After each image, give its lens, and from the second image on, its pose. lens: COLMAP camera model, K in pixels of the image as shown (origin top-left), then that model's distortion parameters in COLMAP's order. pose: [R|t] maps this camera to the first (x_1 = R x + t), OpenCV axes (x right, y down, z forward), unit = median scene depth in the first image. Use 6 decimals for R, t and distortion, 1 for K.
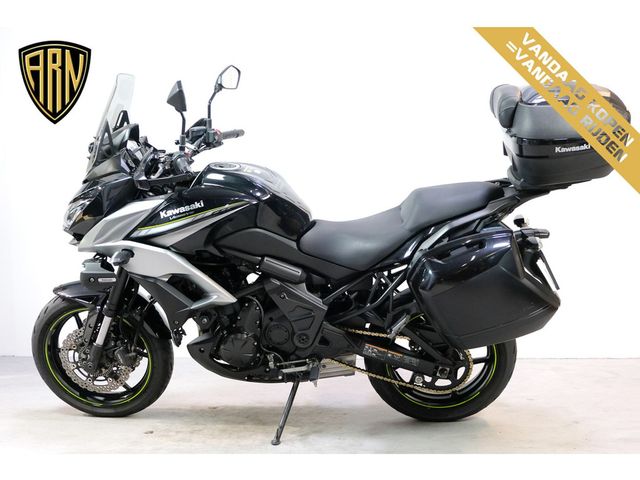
lens RADIAL K [[982.7, 0, 321.2], [0, 982.7, 240.4], [0, 0, 1]] dist [-0.096025, 0.000000]
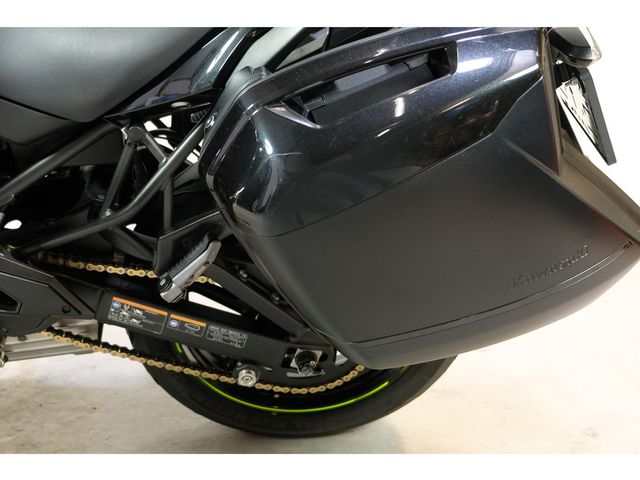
lens RADIAL K [[982.7, 0, 316.4], [0, 982.7, 244.2], [0, 0, 1]] dist [-0.096025, 0.000000]
pose [[0.989586, -0.026265, 0.141523, 0.072062], [-0.008511, 0.970813, 0.239685, -0.011384], [-0.143688, -0.238393, 0.960480, 0.619205]]
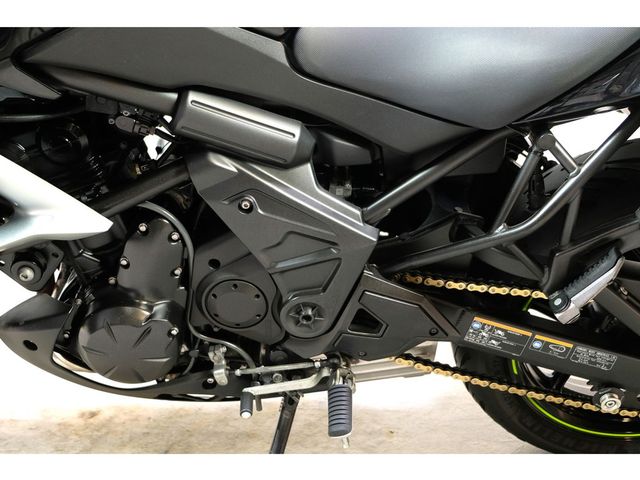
lens RADIAL K [[982.7, 0, 318.7], [0, 982.7, 240.5], [0, 0, 1]] dist [-0.096025, 0.000000]
pose [[0.997375, -0.034134, 0.063856, -0.036106], [0.018643, 0.973234, 0.229059, -0.008556], [-0.069965, -0.227268, 0.971316, 0.659044]]
